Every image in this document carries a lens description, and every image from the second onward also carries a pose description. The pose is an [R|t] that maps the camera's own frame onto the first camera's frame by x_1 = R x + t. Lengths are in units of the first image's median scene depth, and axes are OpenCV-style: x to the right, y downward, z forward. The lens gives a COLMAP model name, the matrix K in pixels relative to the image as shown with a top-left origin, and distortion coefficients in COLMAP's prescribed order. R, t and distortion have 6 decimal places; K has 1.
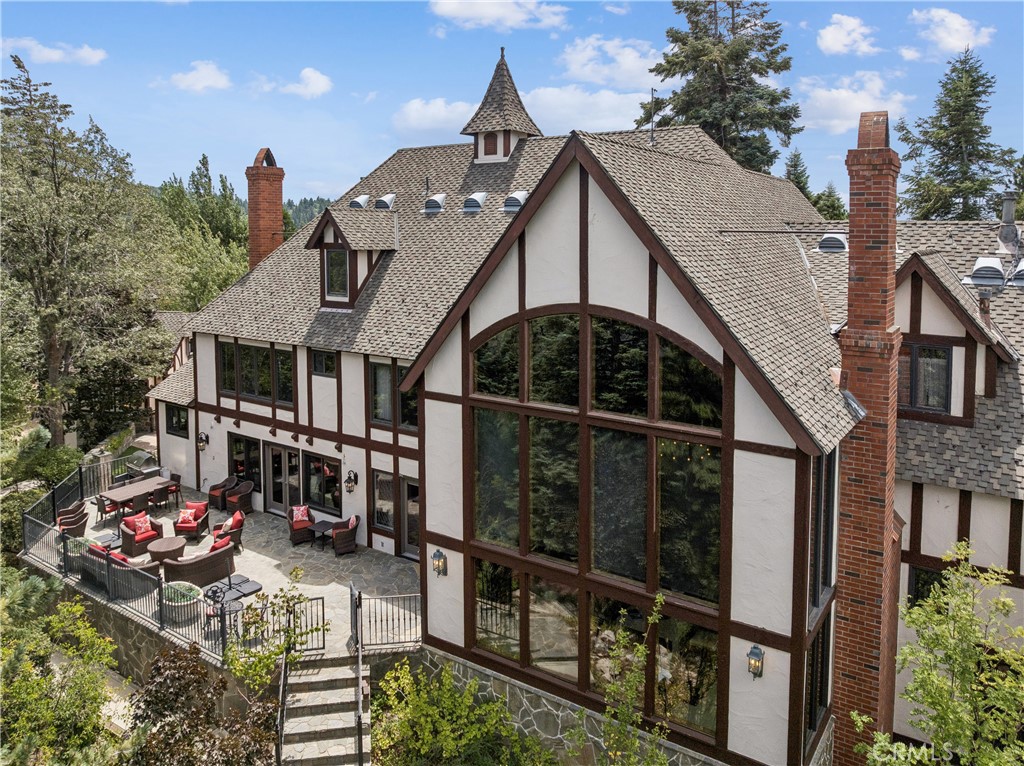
lens RADIAL K [[579.9, 0, 504.4], [0, 579.9, 381.7], [0, 0, 1]] dist [-0.027390, -0.001141]
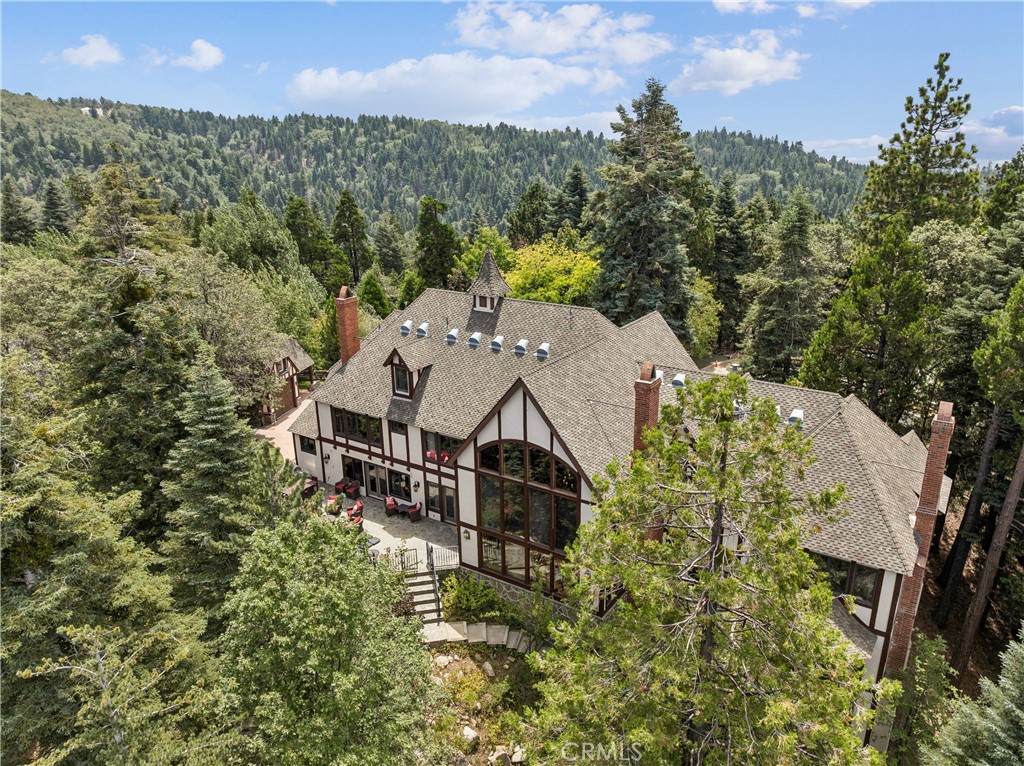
lens RADIAL K [[714.6, 0, 516.0], [0, 714.6, 384.0], [0, 0, 1]] dist [-0.040561, -0.000055]
pose [[0.999594, -0.017915, 0.022170, 0.025963], [0.011339, 0.963538, 0.267332, -0.809073], [-0.026151, -0.266972, 0.963349, -1.254671]]
